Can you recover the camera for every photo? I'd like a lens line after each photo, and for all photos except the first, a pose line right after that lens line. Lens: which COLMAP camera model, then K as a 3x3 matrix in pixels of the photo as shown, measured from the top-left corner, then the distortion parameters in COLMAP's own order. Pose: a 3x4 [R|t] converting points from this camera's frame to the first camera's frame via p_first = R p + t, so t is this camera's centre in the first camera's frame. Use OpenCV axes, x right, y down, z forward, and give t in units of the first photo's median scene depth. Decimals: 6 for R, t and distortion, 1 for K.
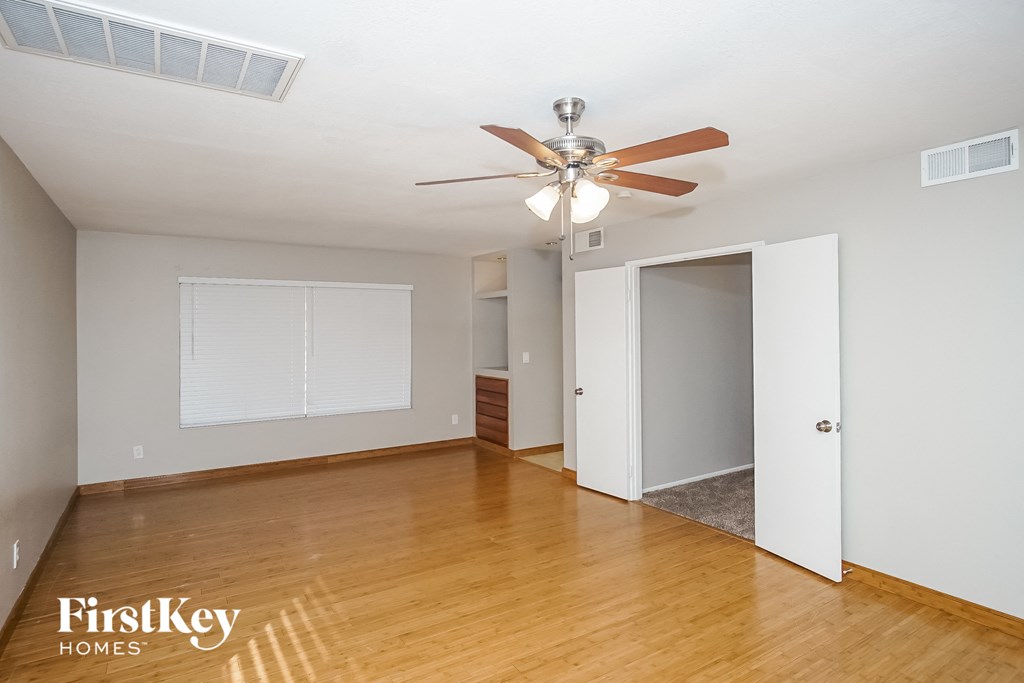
lens RADIAL K [[558.9, 0, 516.2], [0, 558.9, 324.3], [0, 0, 1]] dist [-0.024340, -0.000277]
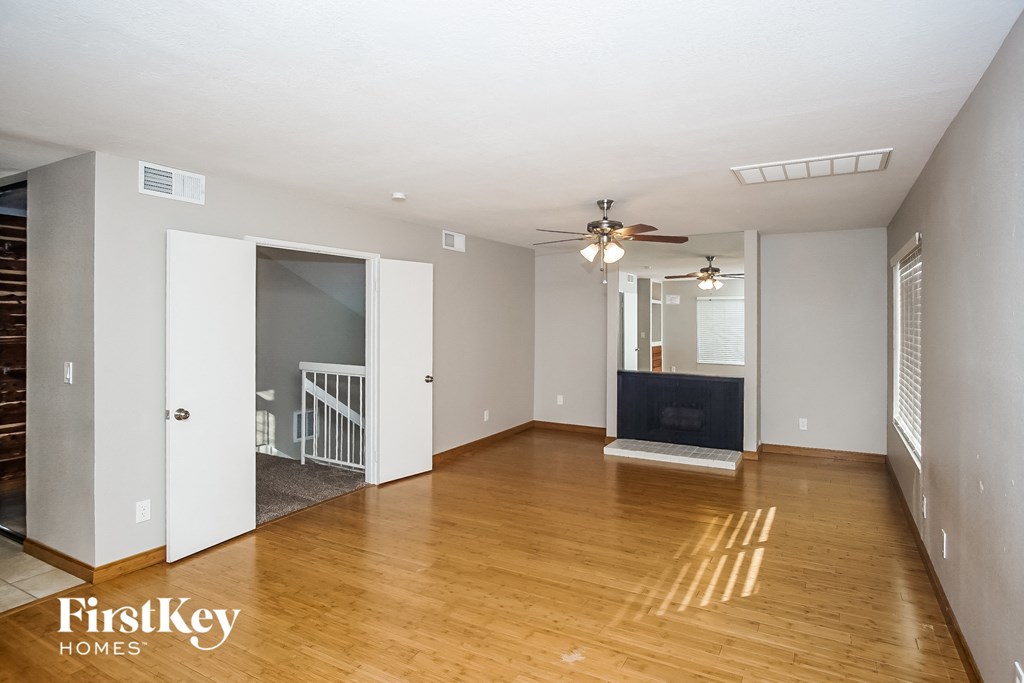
lens RADIAL K [[558.9, 0, 516.2], [0, 558.9, 324.3], [0, 0, 1]] dist [-0.024340, -0.000277]
pose [[-0.470171, 0.001657, 0.882574, -1.170749], [-0.009363, 0.999933, -0.006865, 0.031535], [-0.882526, -0.011491, -0.470124, 1.758129]]
